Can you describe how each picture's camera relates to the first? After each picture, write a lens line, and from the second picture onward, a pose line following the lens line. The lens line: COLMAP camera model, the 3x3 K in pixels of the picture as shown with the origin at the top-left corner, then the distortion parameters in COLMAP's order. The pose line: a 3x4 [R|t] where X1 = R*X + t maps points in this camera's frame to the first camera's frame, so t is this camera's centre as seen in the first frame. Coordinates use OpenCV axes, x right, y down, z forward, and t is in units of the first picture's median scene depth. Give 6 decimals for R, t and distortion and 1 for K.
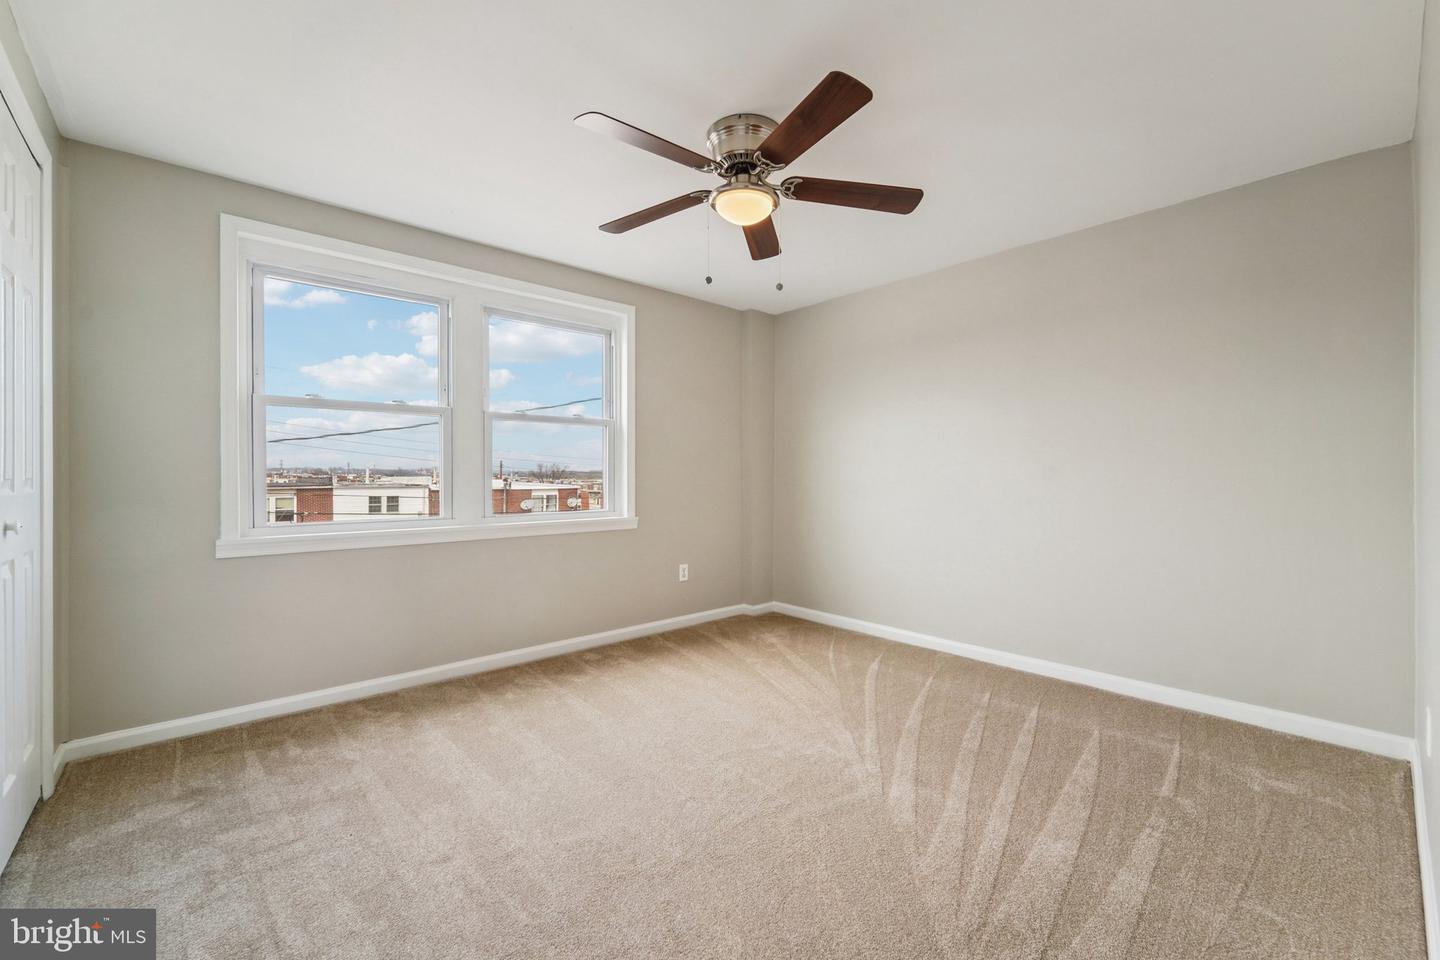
lens RADIAL K [[591.6, 0, 722.3], [0, 591.6, 476.7], [0, 0, 1]] dist [0.000887, -0.002716]
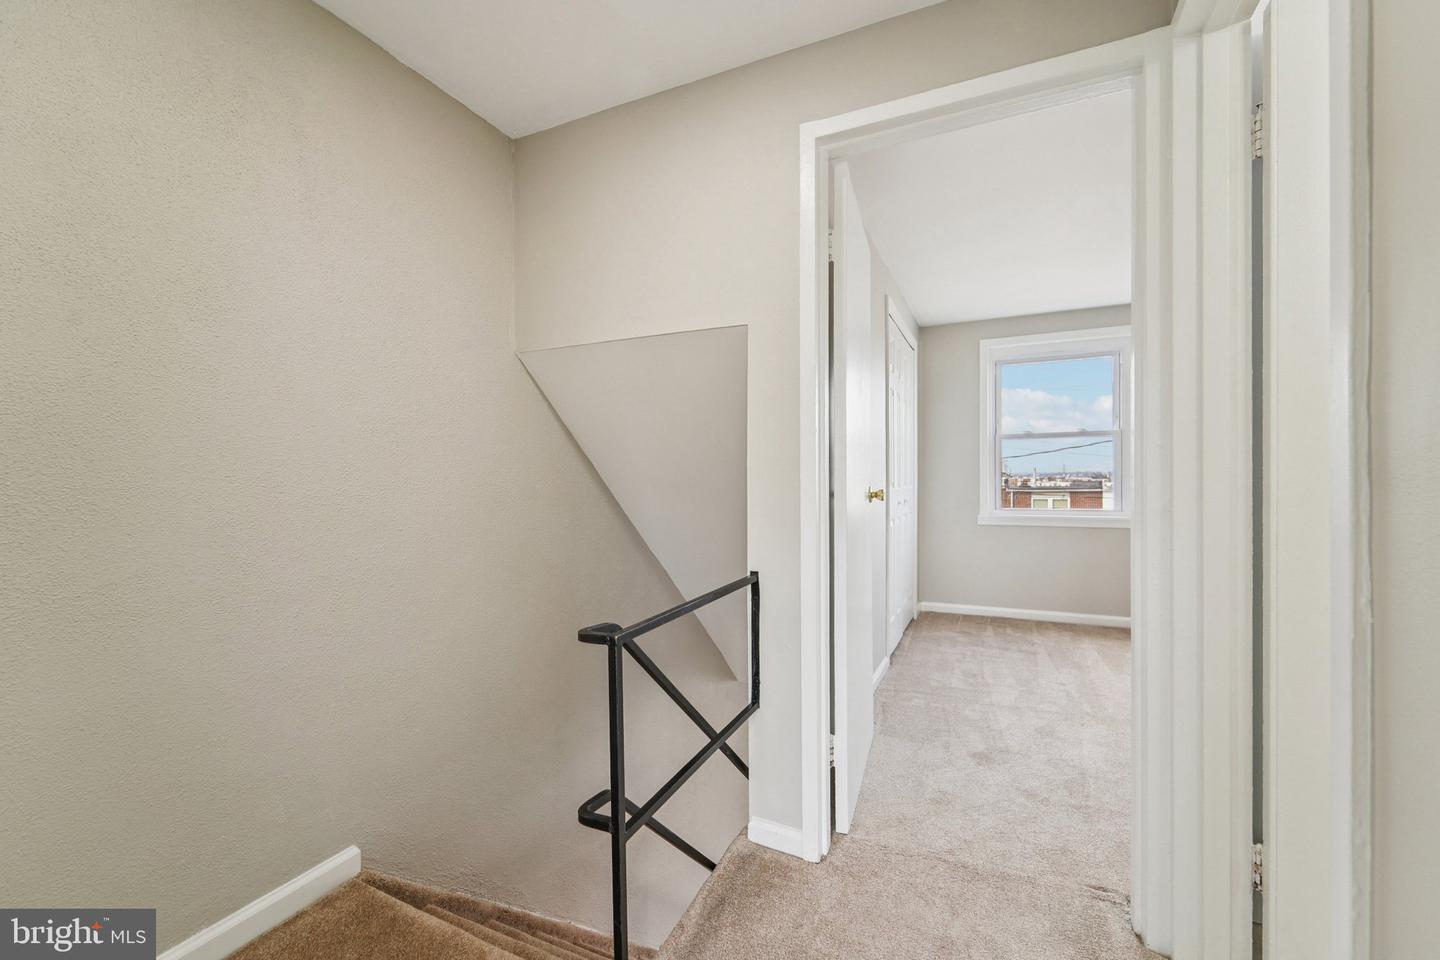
lens RADIAL K [[591.6, 0, 722.3], [0, 591.6, 476.7], [0, 0, 1]] dist [0.000887, -0.002716]
pose [[0.396416, -0.003259, -0.918065, 0.620919], [-0.002138, 0.999988, -0.004474, -0.003779], [0.918068, 0.003736, 0.396404, -0.556601]]
